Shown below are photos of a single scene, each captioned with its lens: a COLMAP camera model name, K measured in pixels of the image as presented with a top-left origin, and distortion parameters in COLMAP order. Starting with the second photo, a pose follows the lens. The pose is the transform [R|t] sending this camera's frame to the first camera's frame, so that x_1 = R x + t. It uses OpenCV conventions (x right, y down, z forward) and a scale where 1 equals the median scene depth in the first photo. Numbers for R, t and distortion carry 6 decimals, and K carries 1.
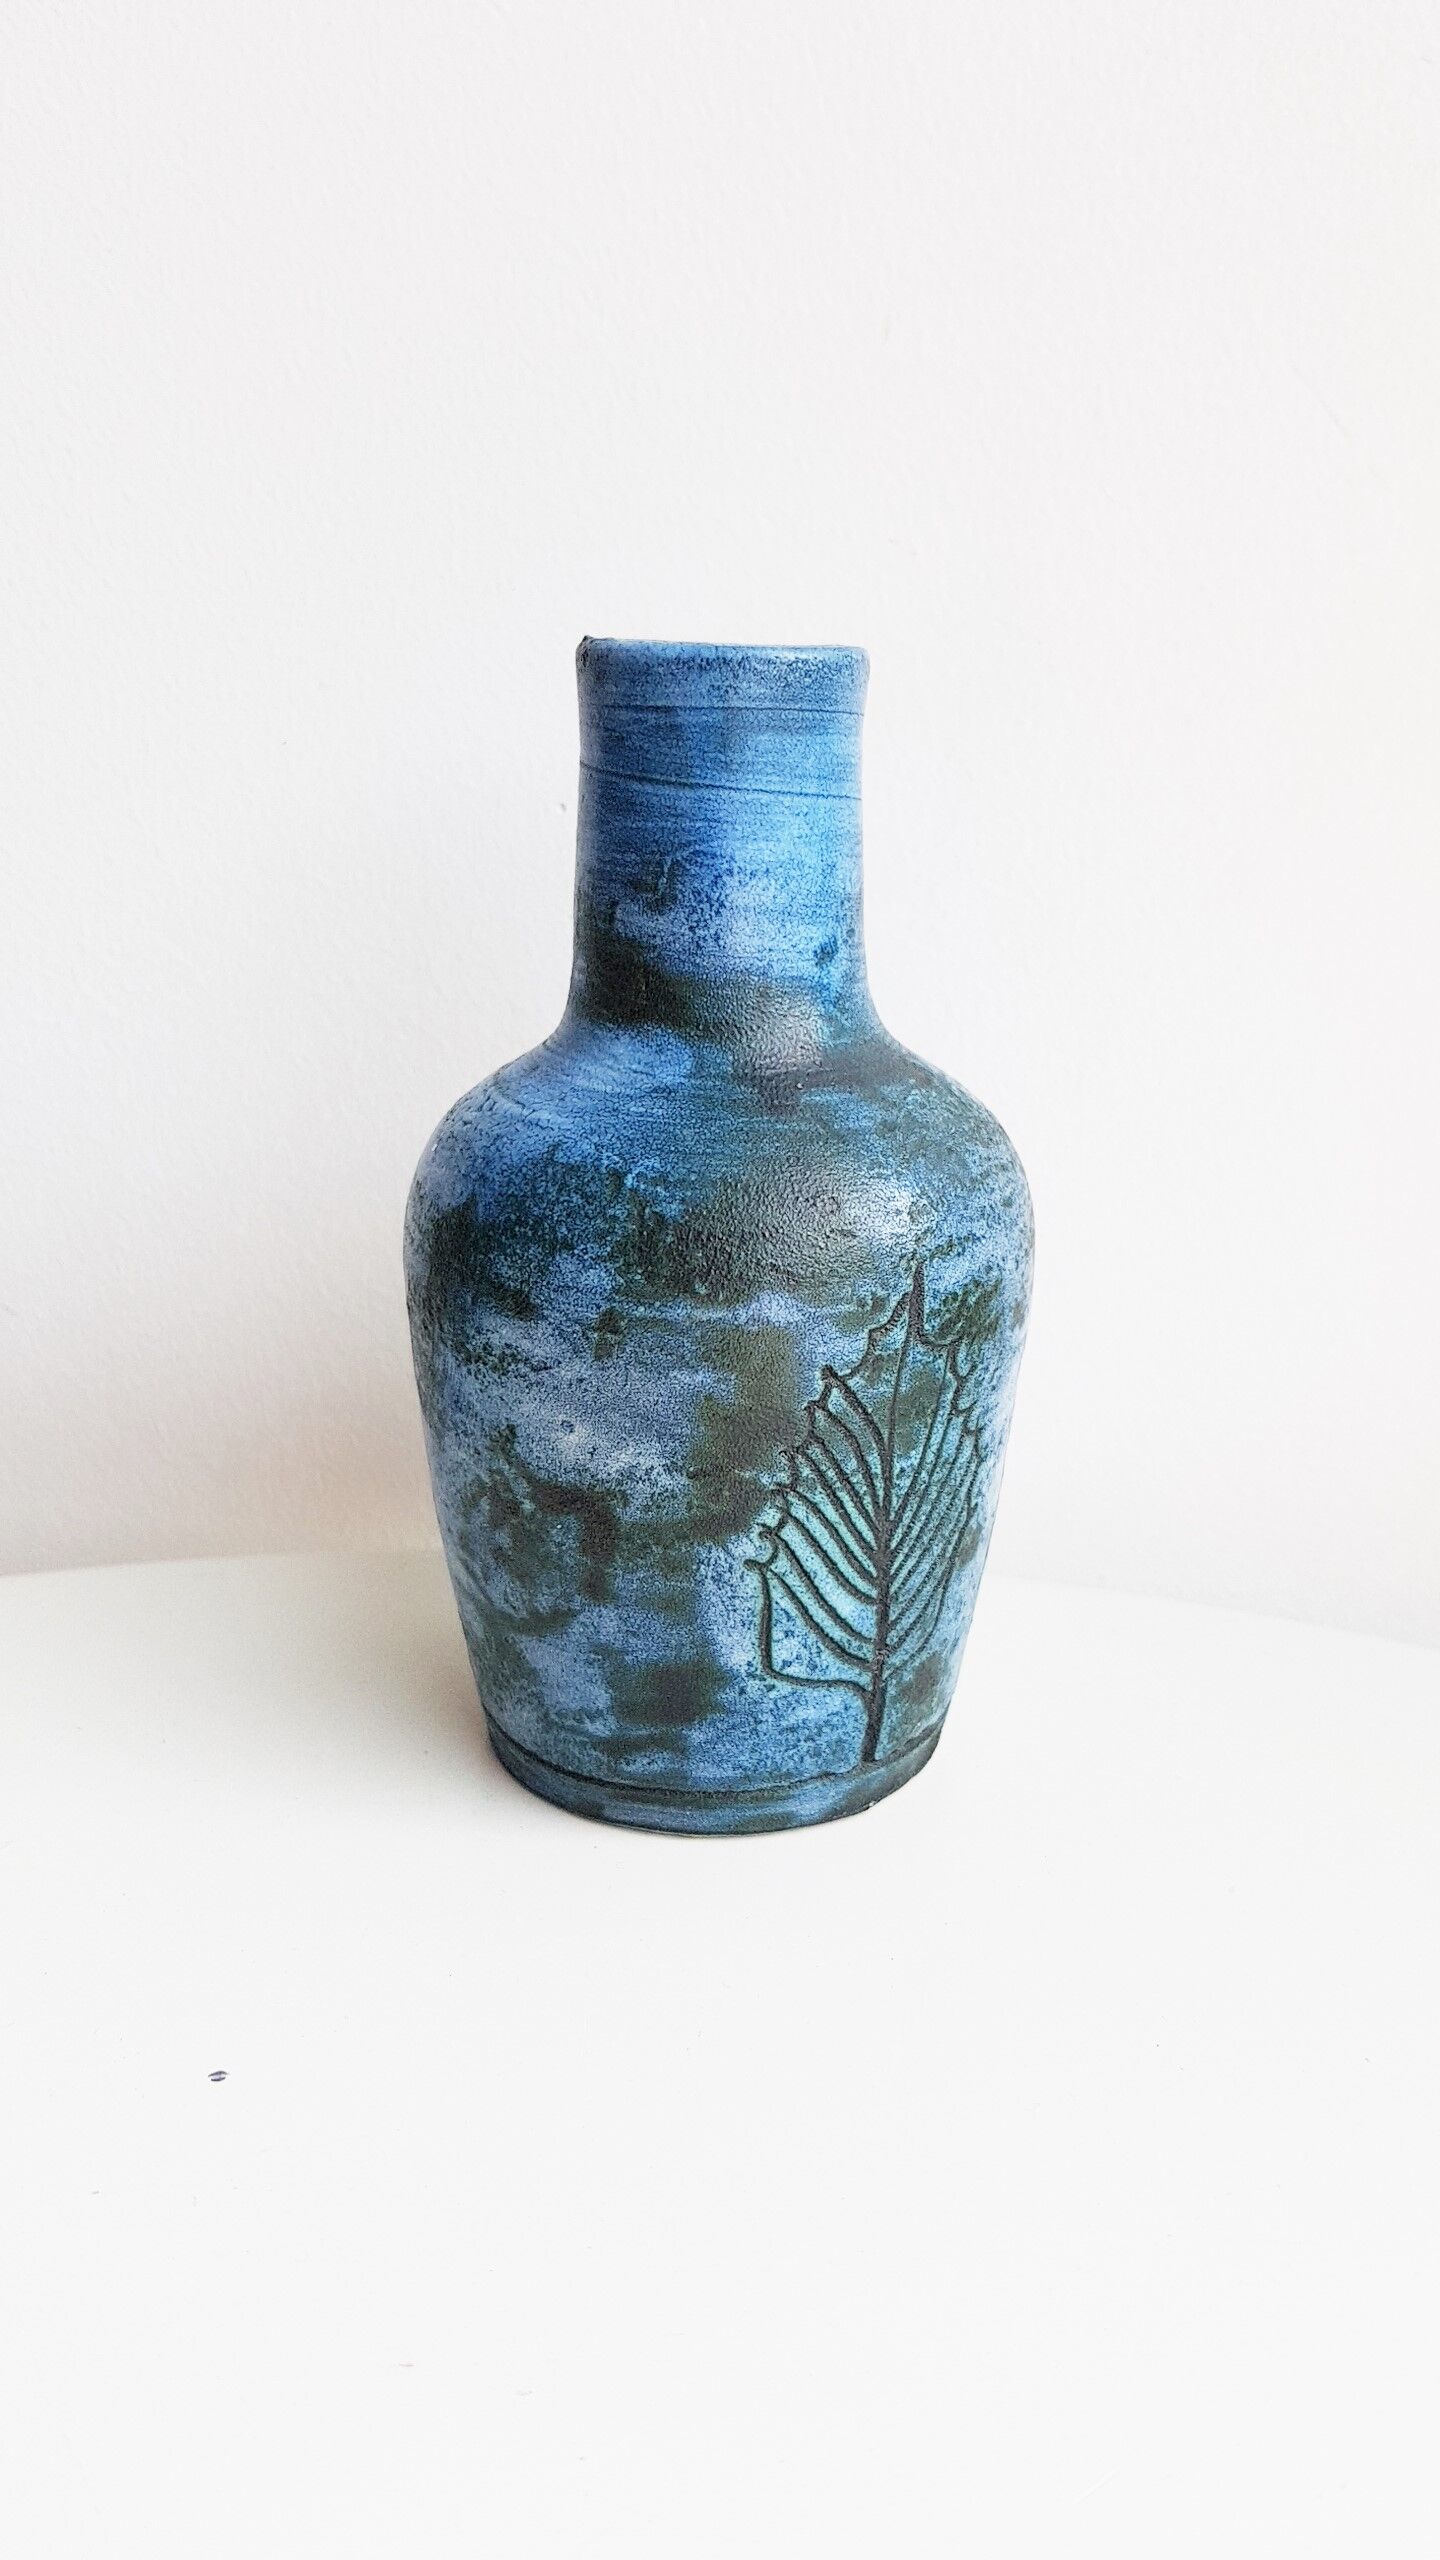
lens RADIAL K [[2032.1, 0, 720.0], [0, 2032.1, 1280.0], [0, 0, 1]] dist [-0.002760, -0.001658]
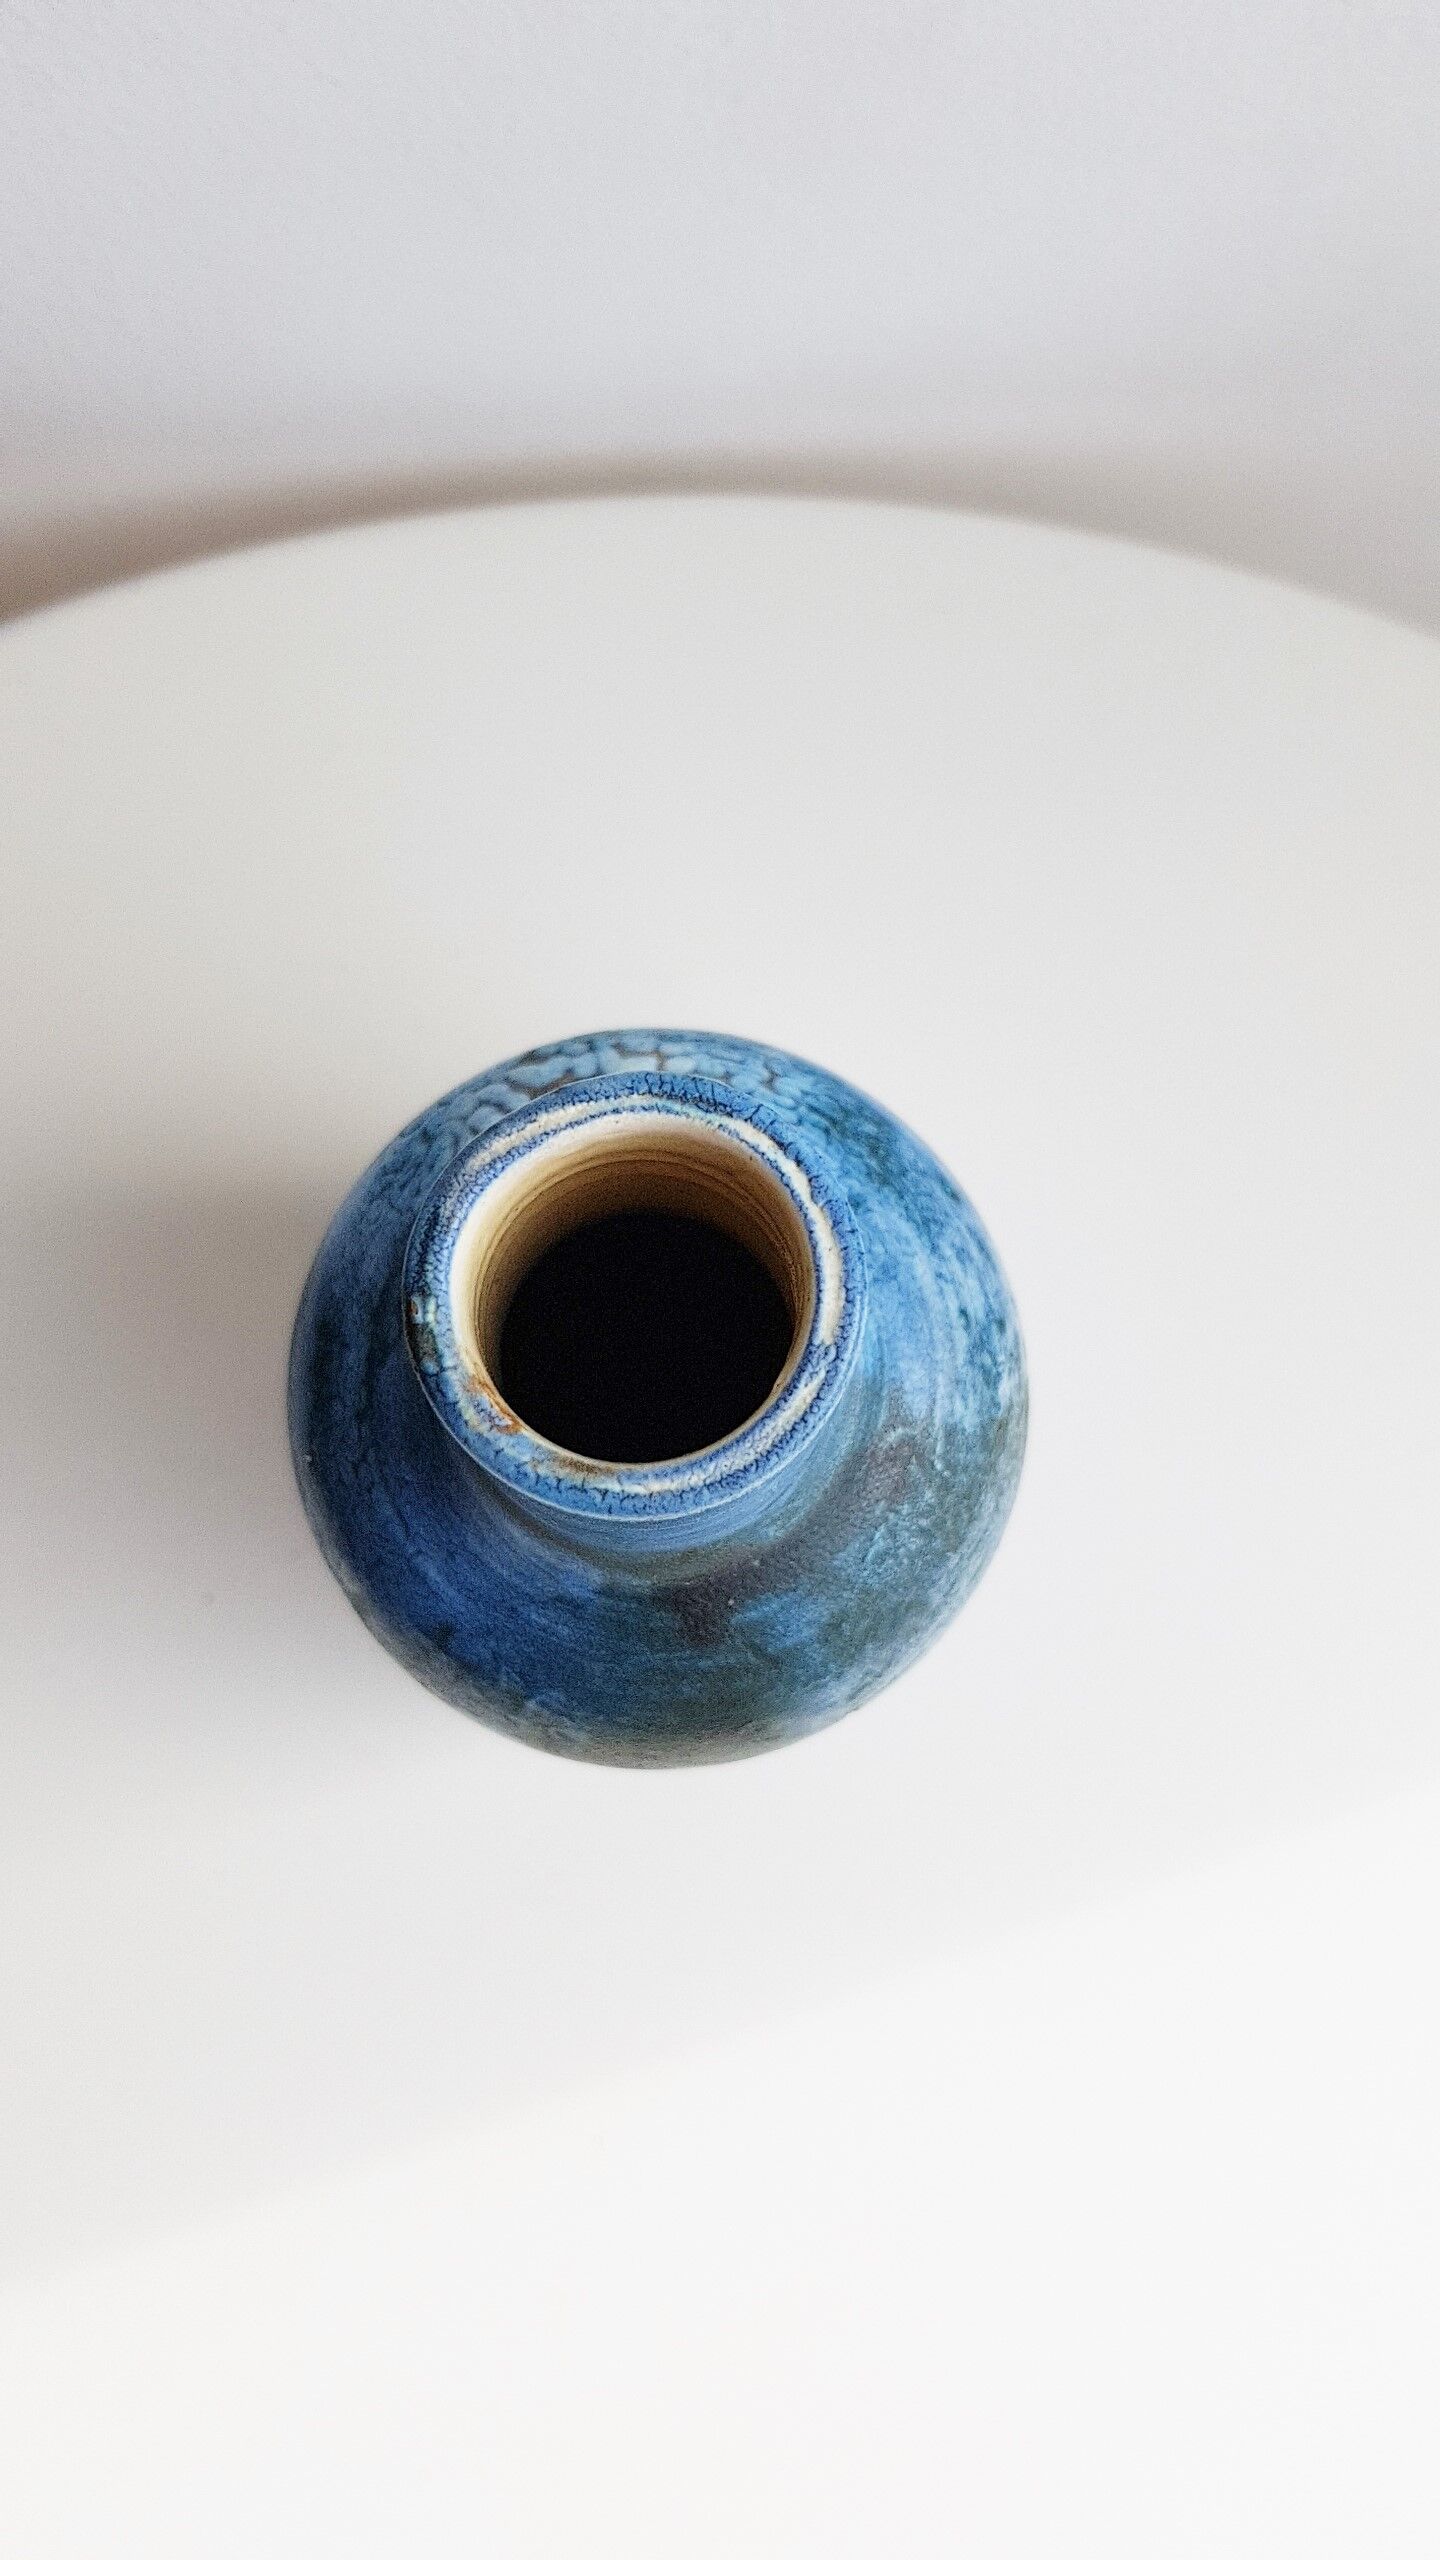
lens RADIAL K [[2032.1, 0, 720.0], [0, 2032.1, 1280.0], [0, 0, 1]] dist [-0.002760, -0.001658]
pose [[0.998371, 0.056303, -0.009281, 0.034903], [-0.016791, 0.445308, 0.895220, -0.910321], [0.054536, -0.893605, 0.445528, 0.751858]]
